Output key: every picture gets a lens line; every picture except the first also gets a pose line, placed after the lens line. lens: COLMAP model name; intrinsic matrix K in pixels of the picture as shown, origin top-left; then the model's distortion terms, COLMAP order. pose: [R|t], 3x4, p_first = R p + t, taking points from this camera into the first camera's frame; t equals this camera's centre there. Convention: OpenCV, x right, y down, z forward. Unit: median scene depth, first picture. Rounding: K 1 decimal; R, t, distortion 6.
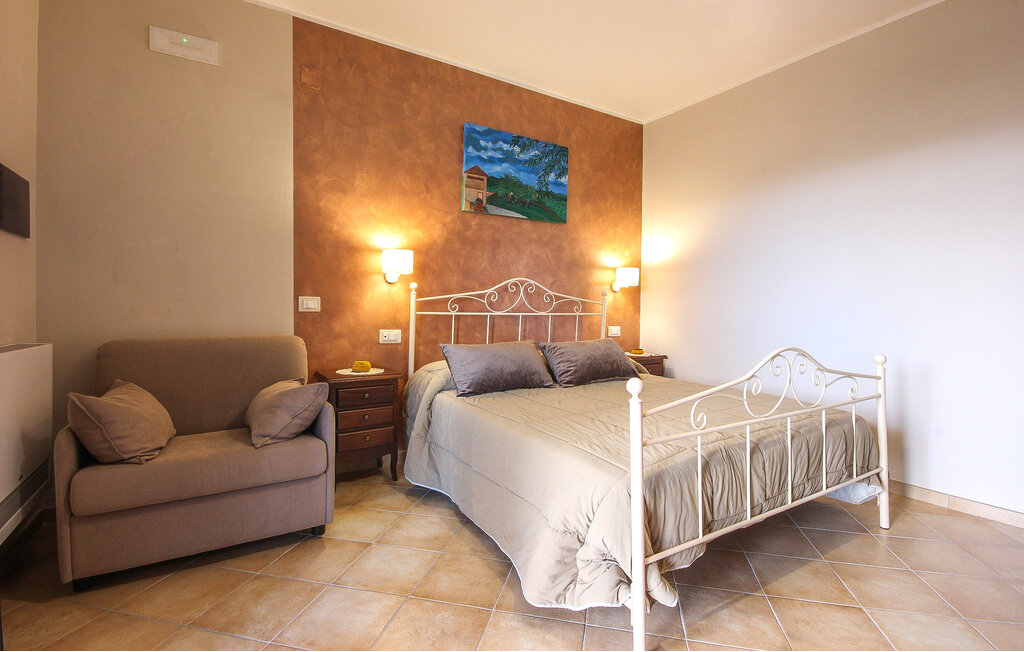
lens RADIAL K [[501.6, 0, 510.8], [0, 501.6, 319.9], [0, 0, 1]] dist [0.004683, 0.001676]
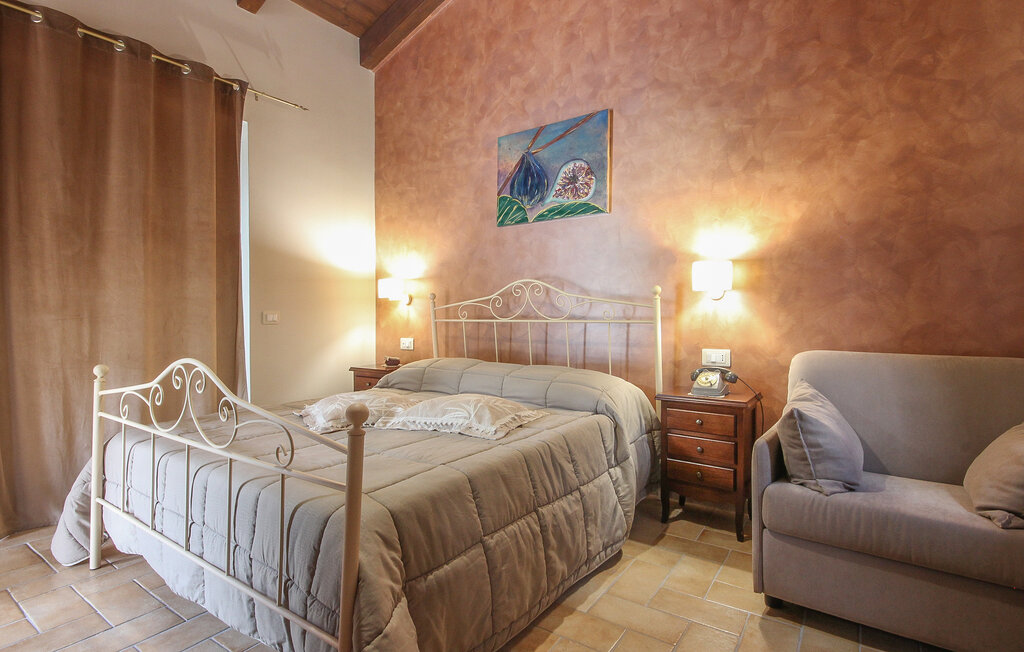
lens RADIAL K [[501.6, 0, 515.7], [0, 501.6, 326.9], [0, 0, 1]] dist [0.004683, 0.001676]
pose [[0.394511, 0.008246, -0.918854, 0.844406], [-0.017220, 0.999850, 0.001580, -0.002569], [0.918730, 0.015199, 0.394594, 0.668744]]
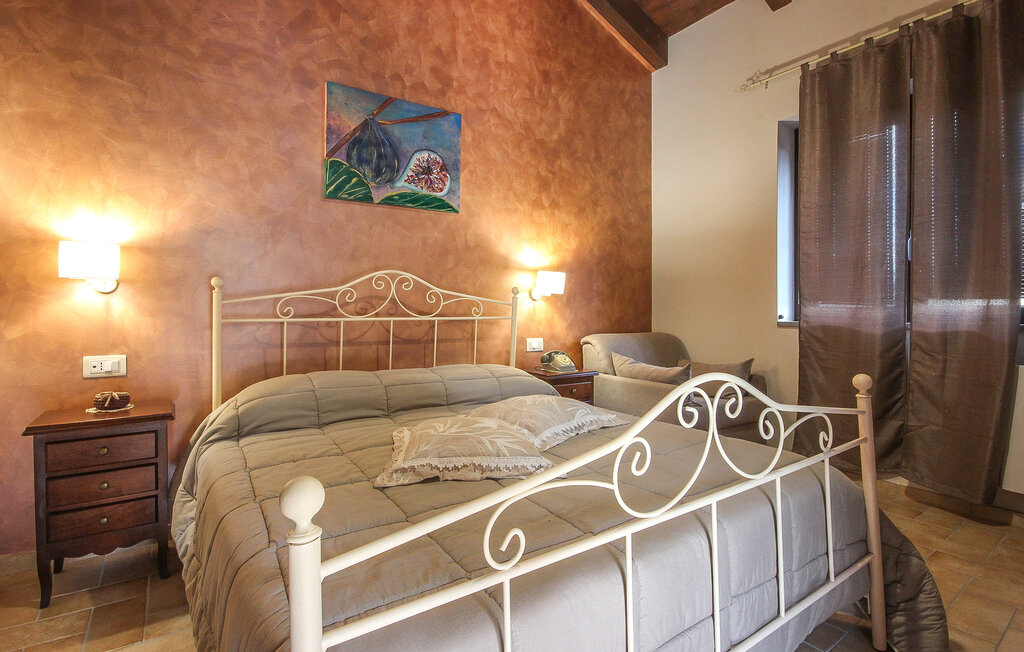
lens RADIAL K [[501.6, 0, 514.6], [0, 501.6, 322.7], [0, 0, 1]] dist [0.004683, 0.001676]
pose [[0.998488, -0.017559, 0.052082, 0.169595], [0.017735, 0.999838, -0.002922, -0.000668], [-0.052022, 0.003841, 0.998639, 0.255748]]
